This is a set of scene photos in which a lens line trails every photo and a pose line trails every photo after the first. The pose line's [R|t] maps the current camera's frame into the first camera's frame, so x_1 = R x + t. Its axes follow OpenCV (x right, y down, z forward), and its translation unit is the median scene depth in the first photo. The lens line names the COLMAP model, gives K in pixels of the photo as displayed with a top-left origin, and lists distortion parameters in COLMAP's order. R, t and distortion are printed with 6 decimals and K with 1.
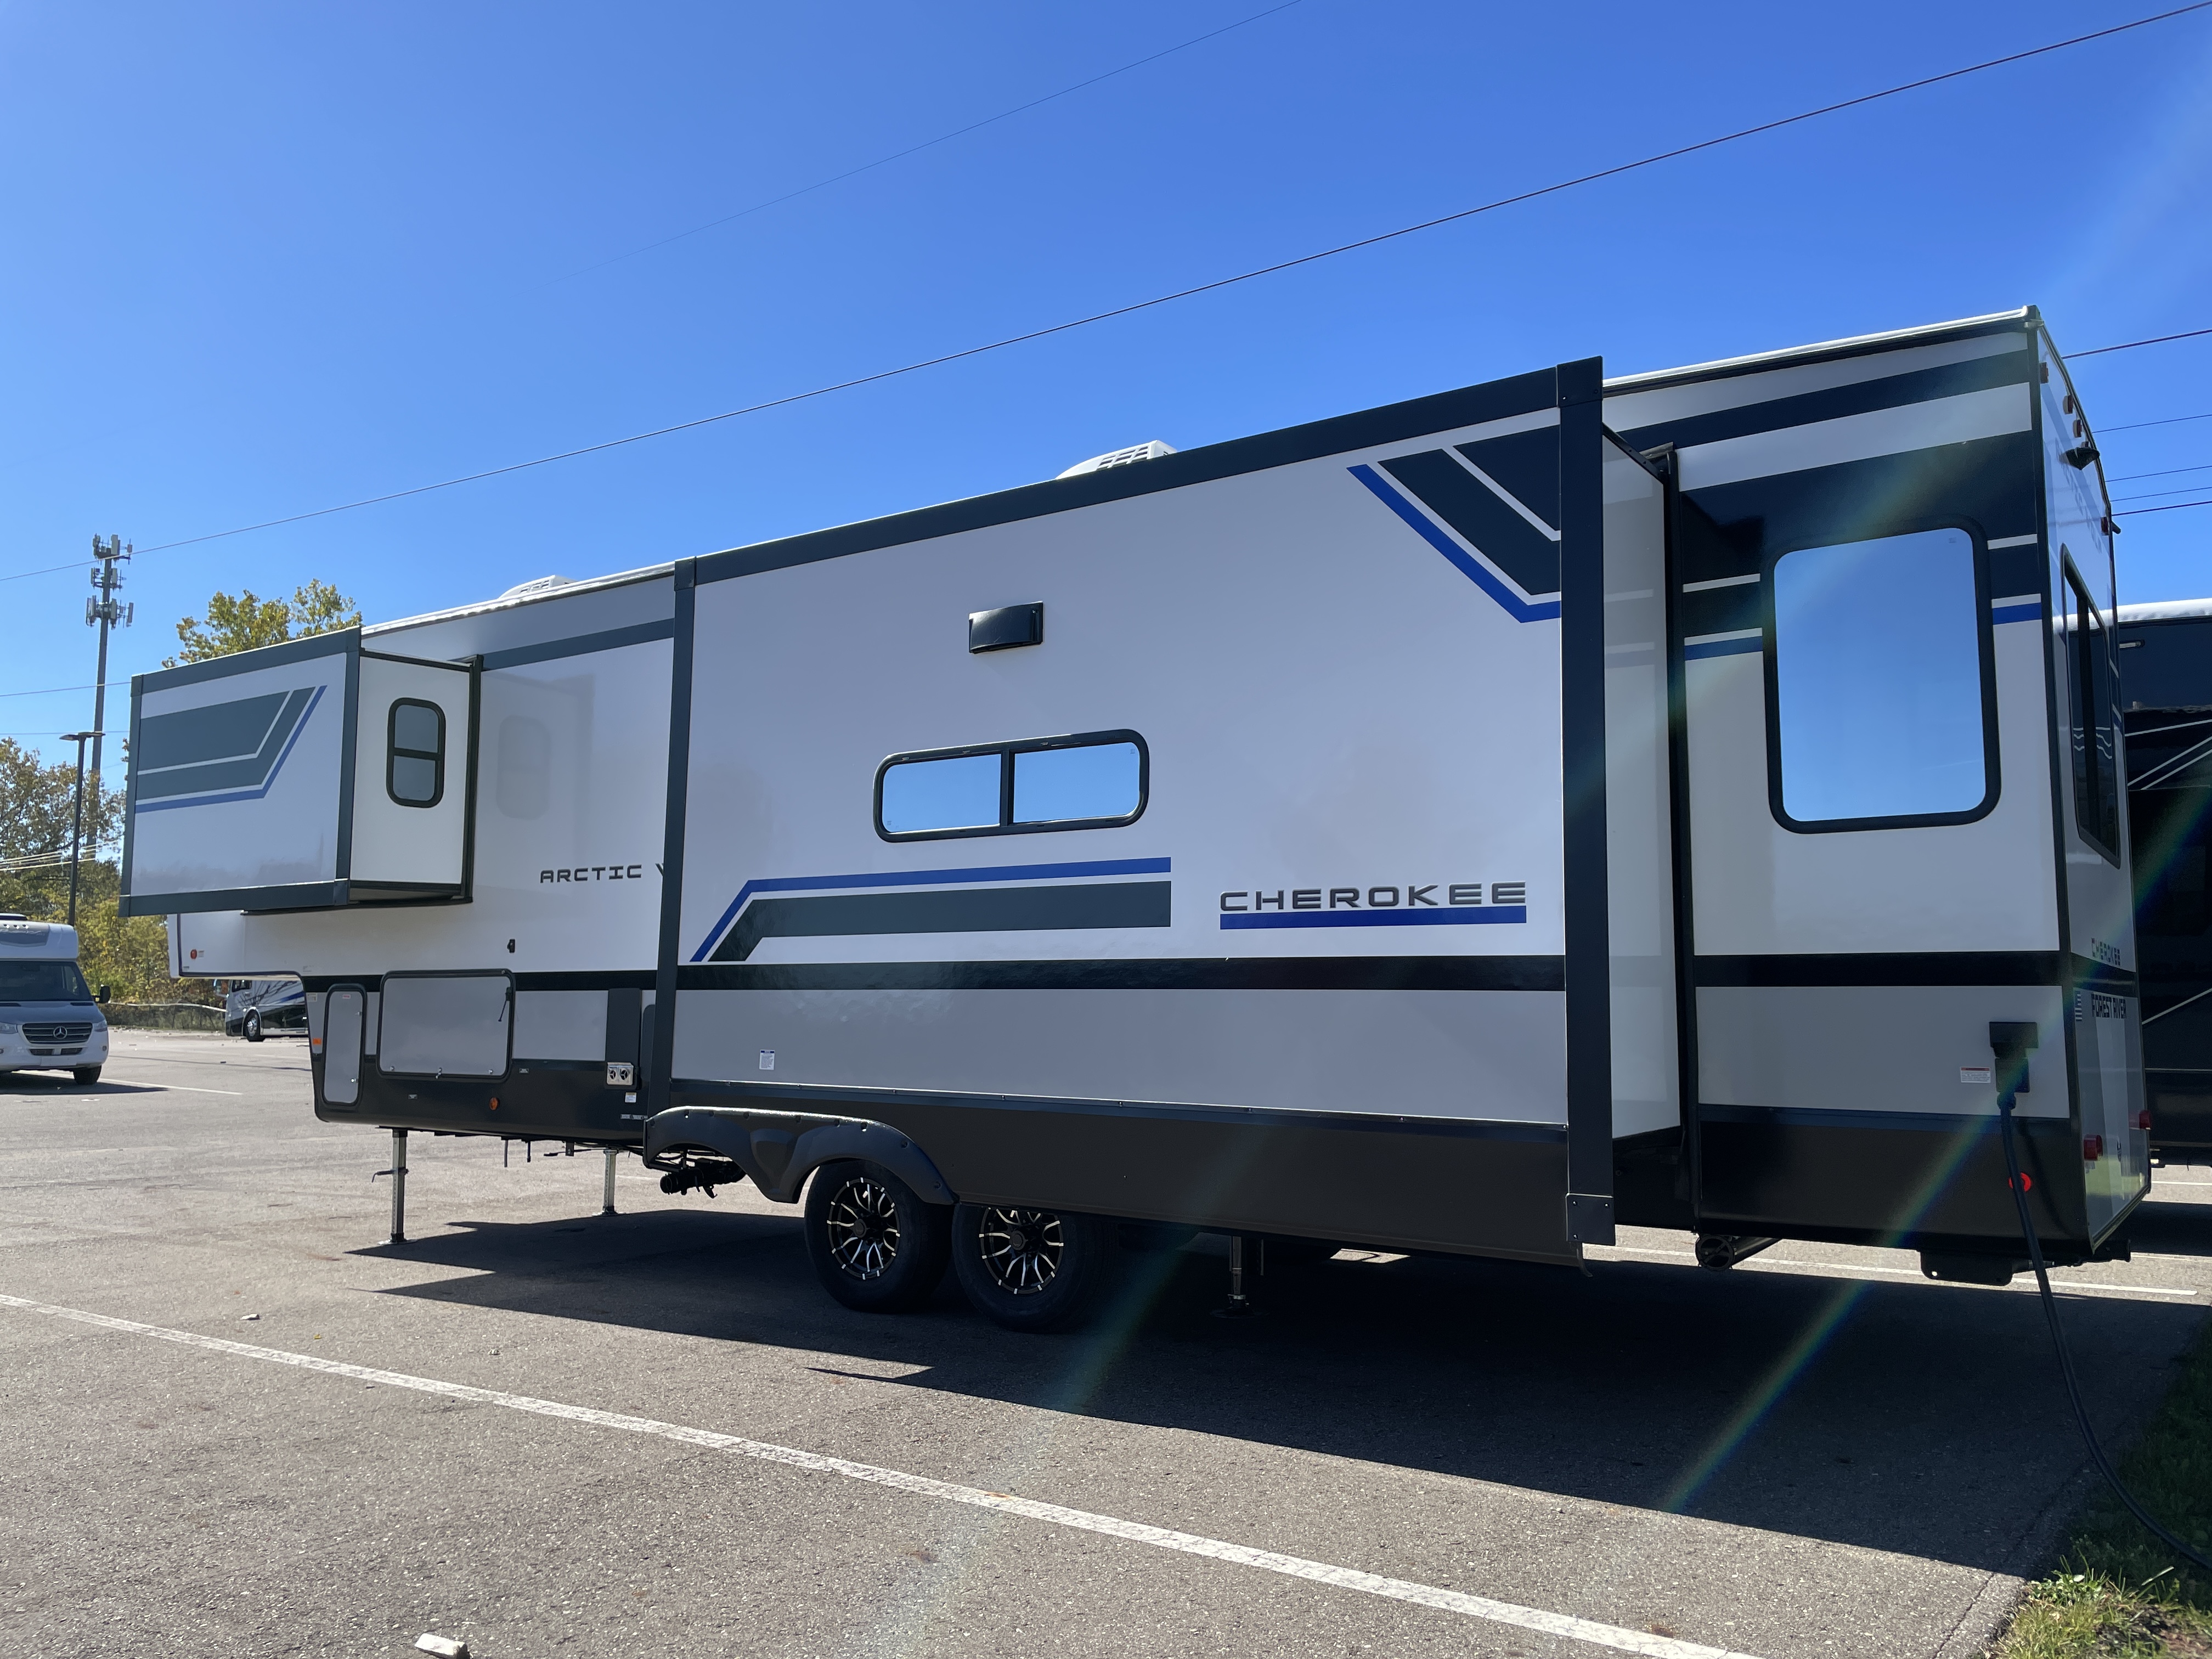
lens RADIAL K [[1674.7, 0, 1118.8], [0, 1674.7, 828.9], [0, 0, 1]] dist [0.084711, -0.116433]
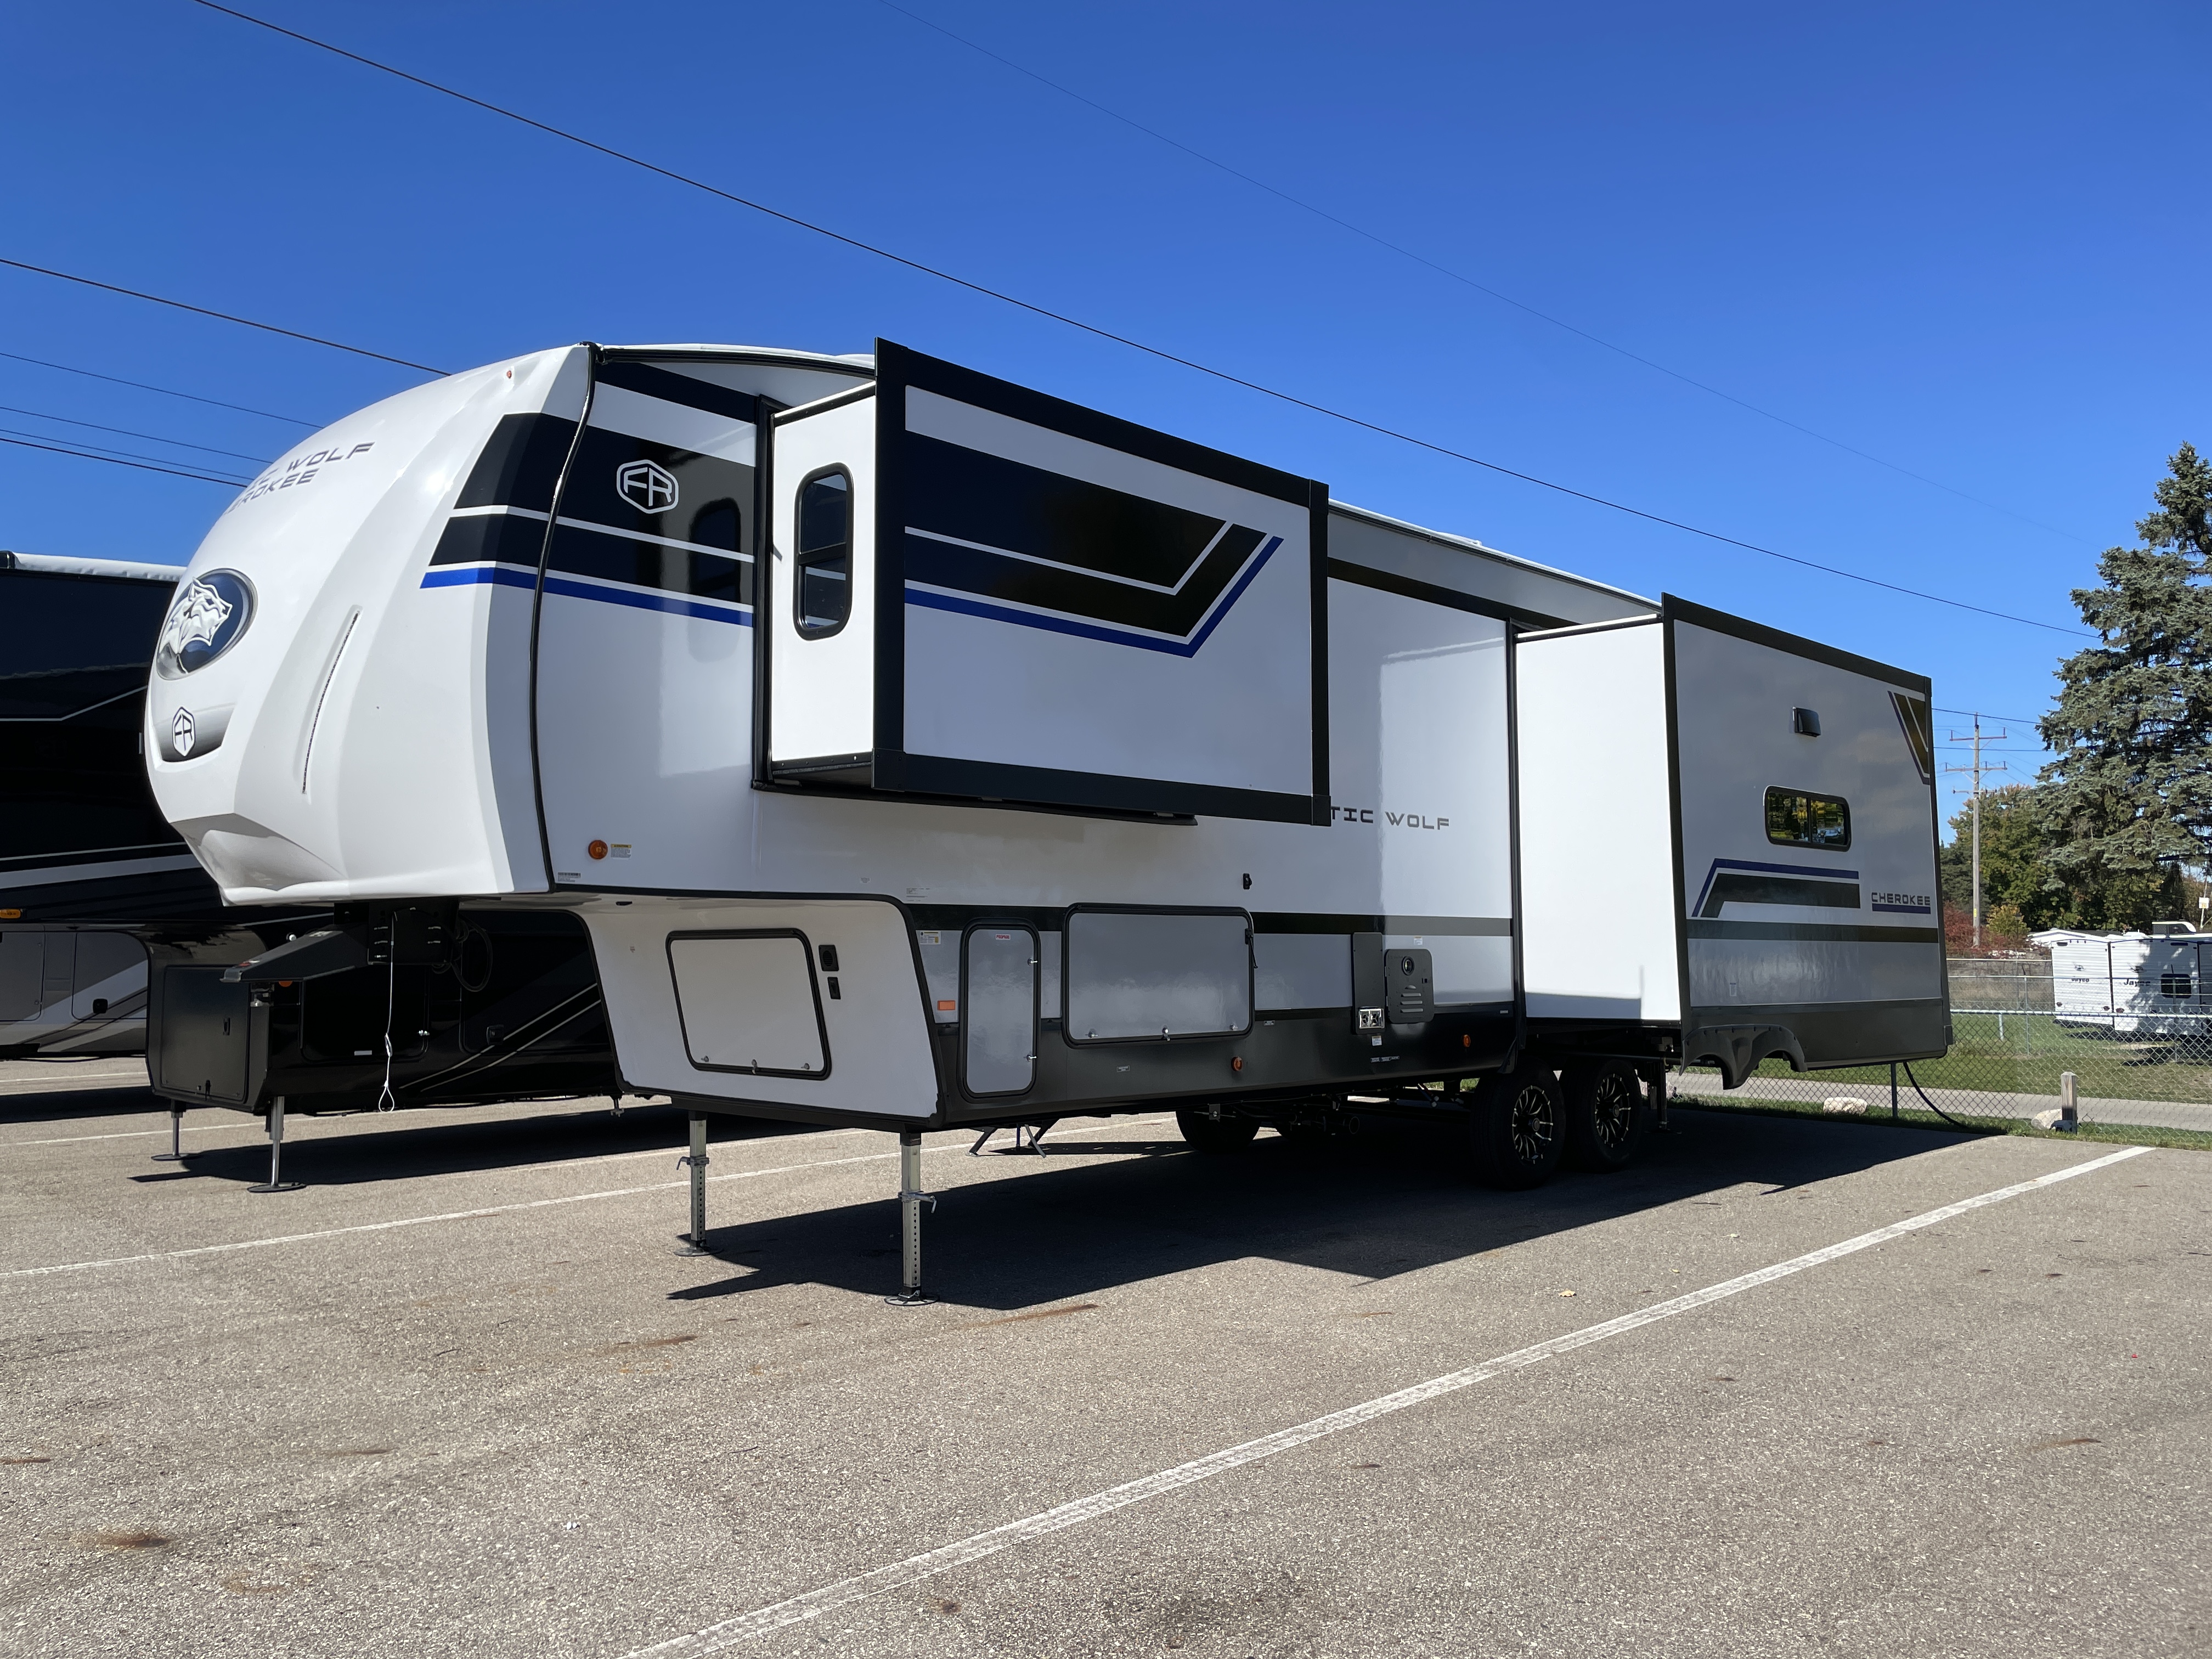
lens RADIAL K [[1660.9, 0, 1115.1], [0, 1660.9, 852.7], [0, 0, 1]] dist [0.080789, -0.113791]
pose [[0.168375, 0.054627, 0.984208, -1.956081], [-0.102240, 0.994046, -0.037683, 0.151390], [-0.980406, -0.094281, 0.172957, 1.488205]]
